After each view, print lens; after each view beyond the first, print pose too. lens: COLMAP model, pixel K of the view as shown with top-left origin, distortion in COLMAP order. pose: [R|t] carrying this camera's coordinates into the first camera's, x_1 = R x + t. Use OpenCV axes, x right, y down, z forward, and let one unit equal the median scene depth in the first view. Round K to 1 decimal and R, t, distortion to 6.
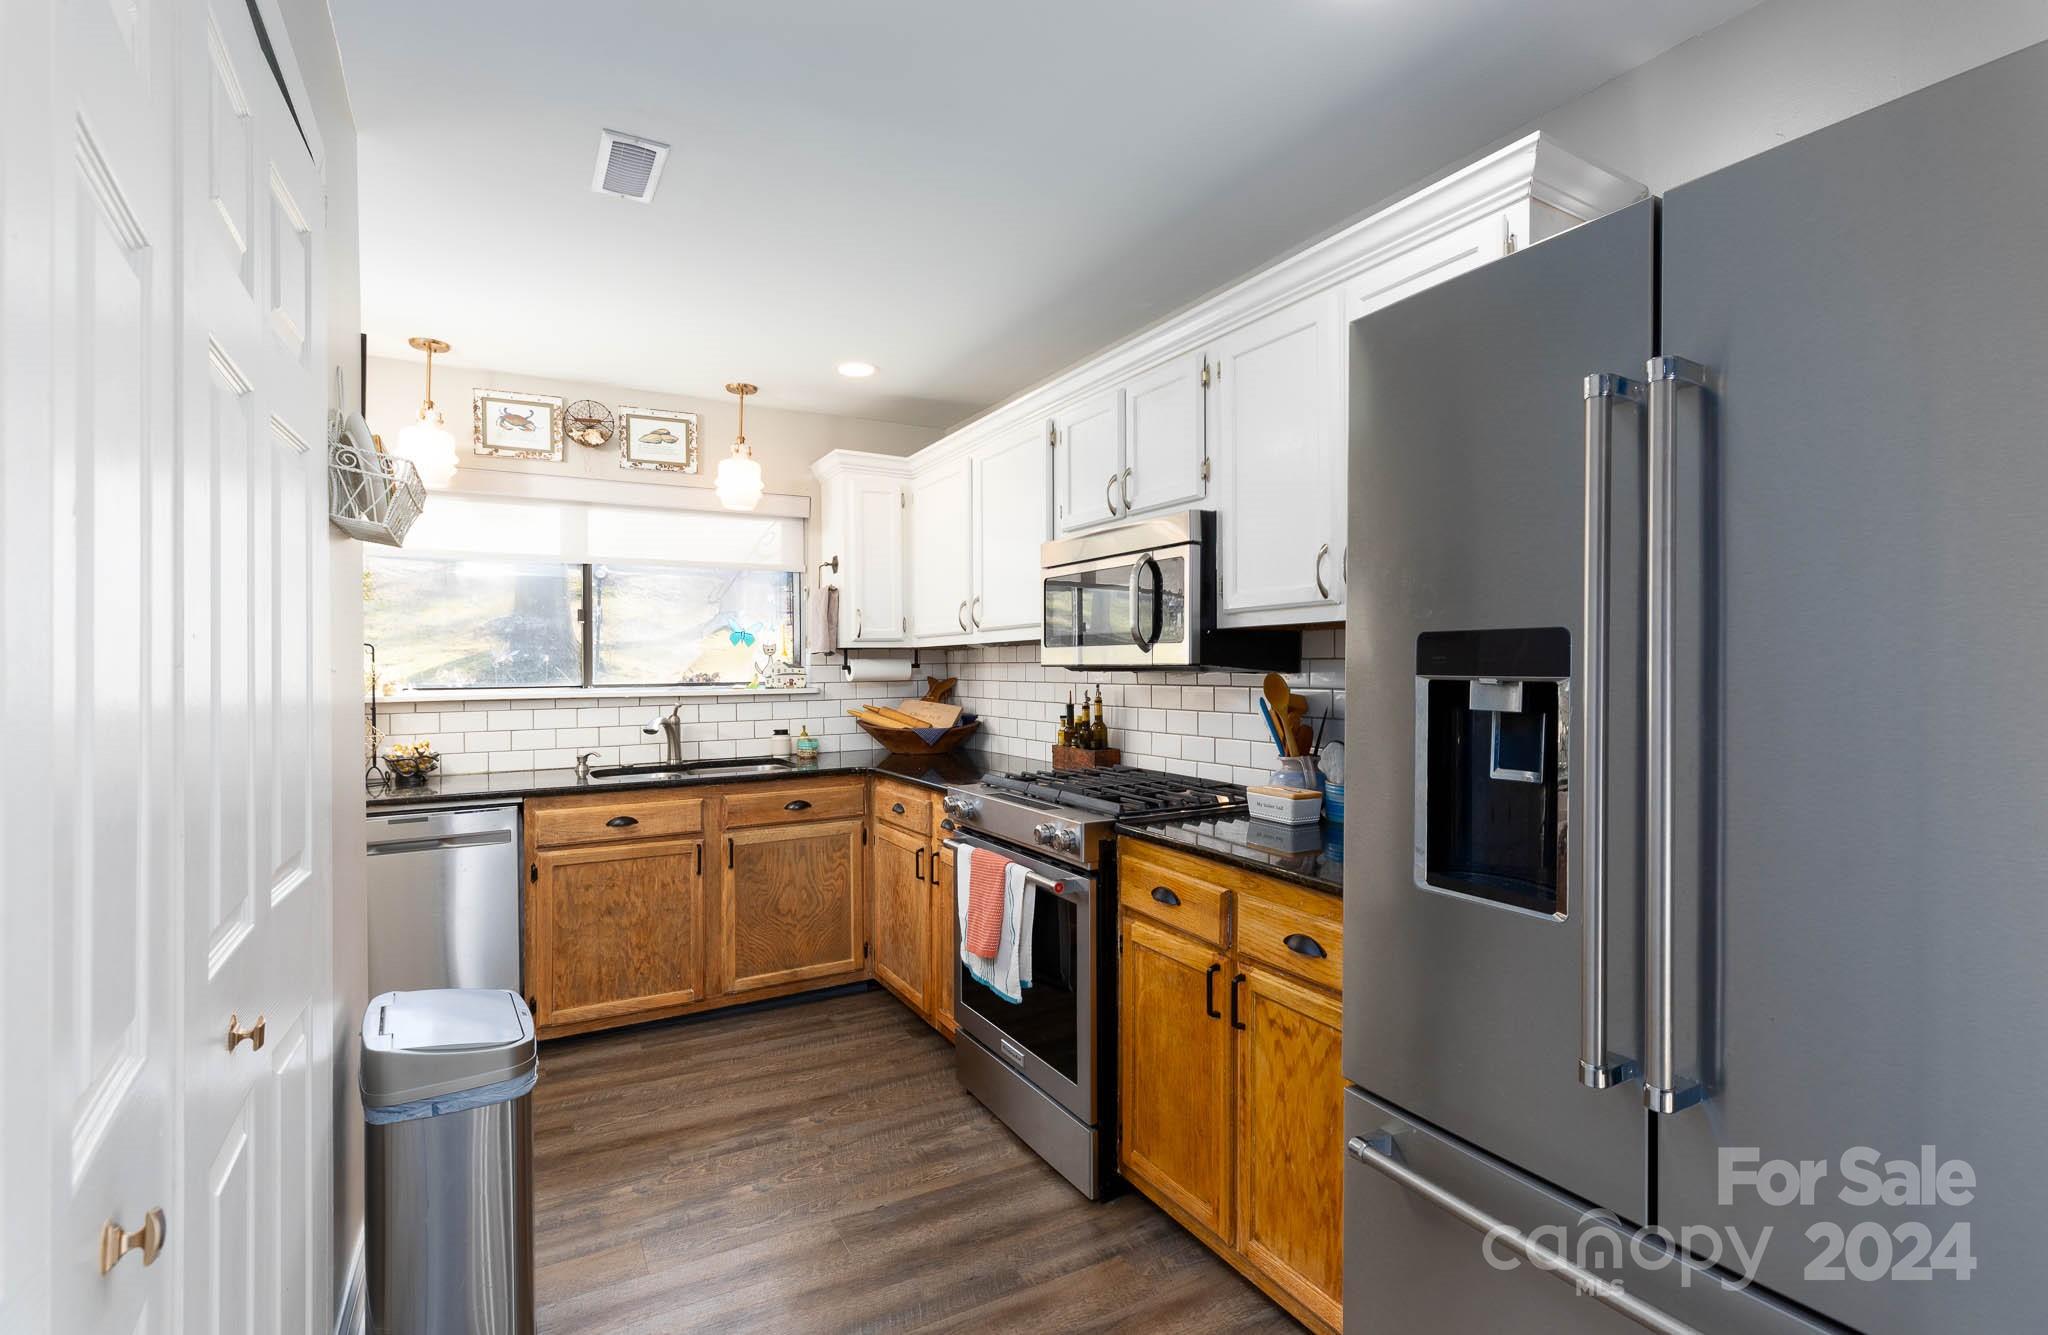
lens RADIAL K [[960.1, 0, 1024.0], [0, 960.1, 667.5], [0, 0, 1]] dist [0.000891, 0.000114]
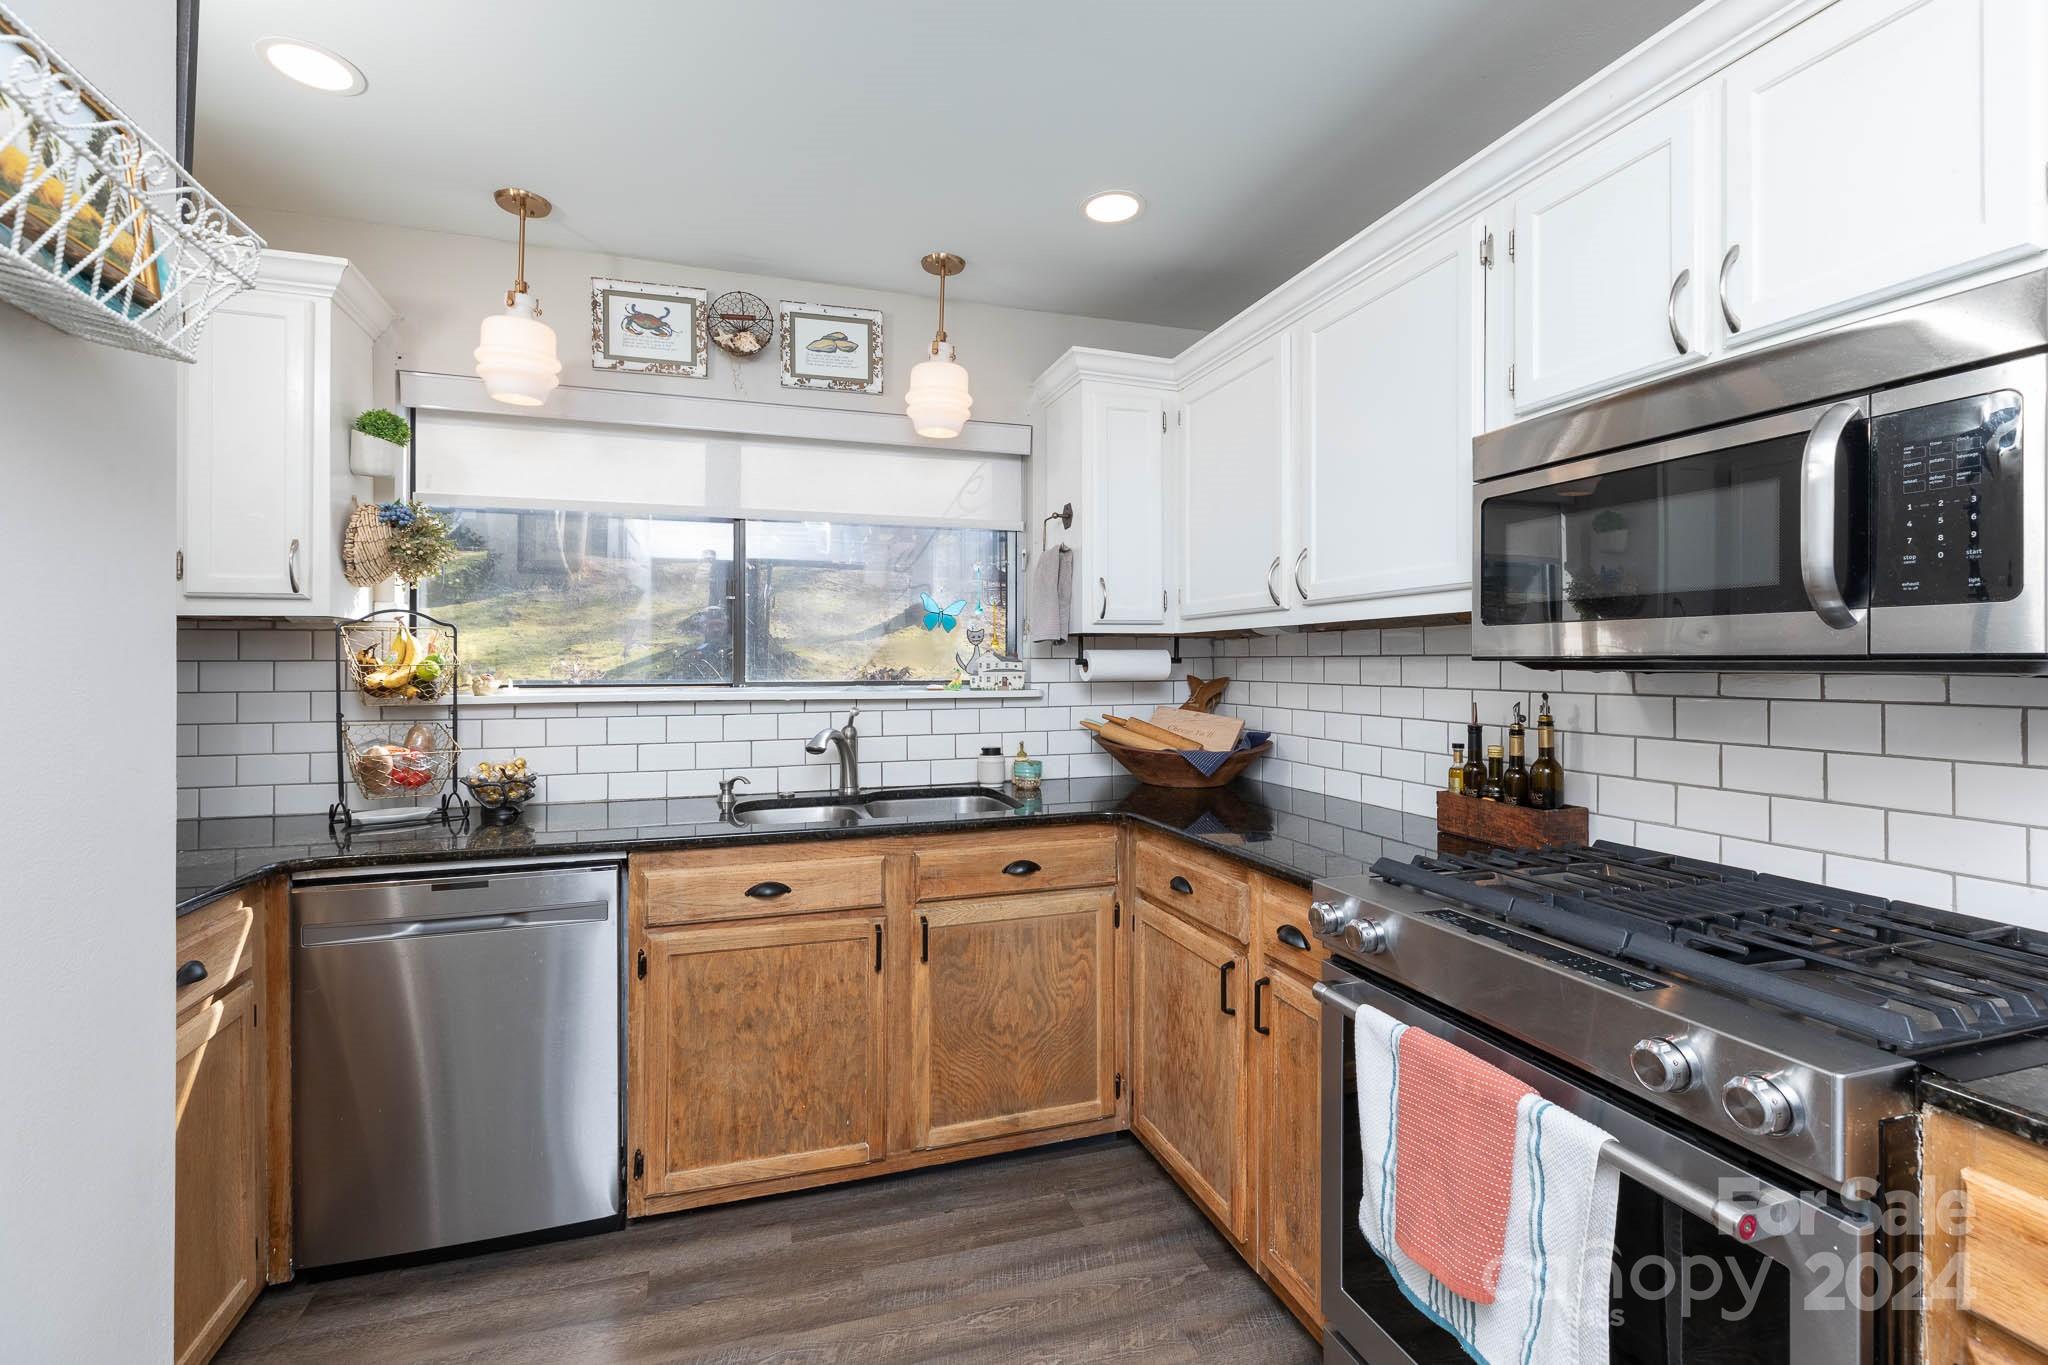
lens RADIAL K [[886.8, 0, 1000.3], [0, 886.8, 668.3], [0, 0, 1]] dist [-0.000351, -0.000168]
pose [[0.979061, 0.008369, -0.203393, -0.125472], [-0.007693, 0.999962, 0.004113, 0.002959], [0.203420, -0.002462, 0.979088, 0.394222]]
